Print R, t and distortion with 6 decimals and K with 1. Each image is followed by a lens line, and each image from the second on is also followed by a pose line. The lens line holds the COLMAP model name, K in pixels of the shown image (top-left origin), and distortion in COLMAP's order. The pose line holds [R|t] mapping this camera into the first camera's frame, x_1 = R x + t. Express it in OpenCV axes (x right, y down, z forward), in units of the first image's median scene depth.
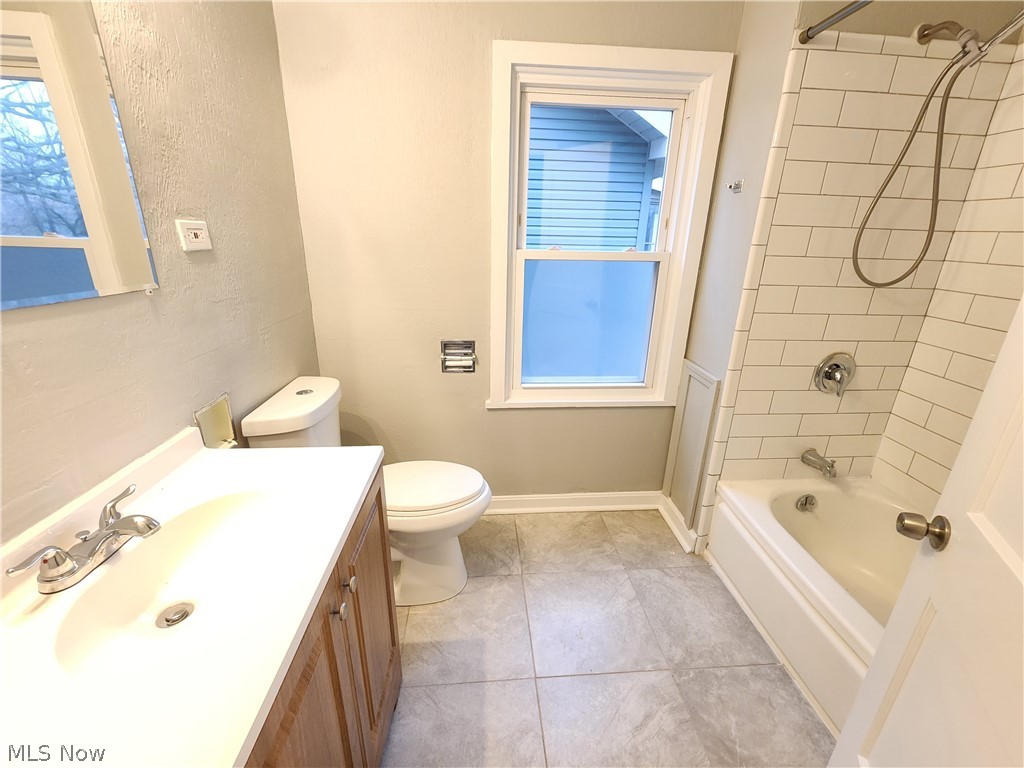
lens RADIAL K [[423.8, 0, 513.0], [0, 423.8, 380.4], [0, 0, 1]] dist [-0.000655, 0.000717]
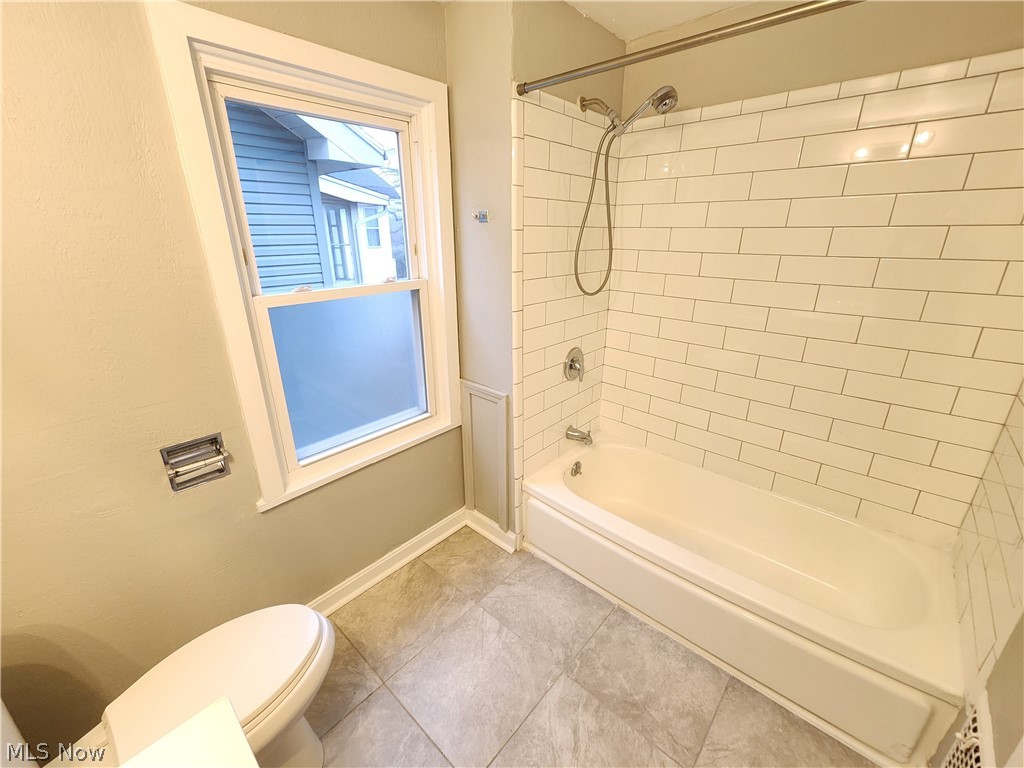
lens RADIAL K [[422.0, 0, 510.6], [0, 422.0, 380.6], [0, 0, 1]] dist [-0.001886, 0.003500]
pose [[0.725165, -0.253689, 0.640139, -0.186669], [0.241855, 0.964265, 0.108161, -0.149979], [-0.644703, 0.076386, 0.760607, 0.174566]]
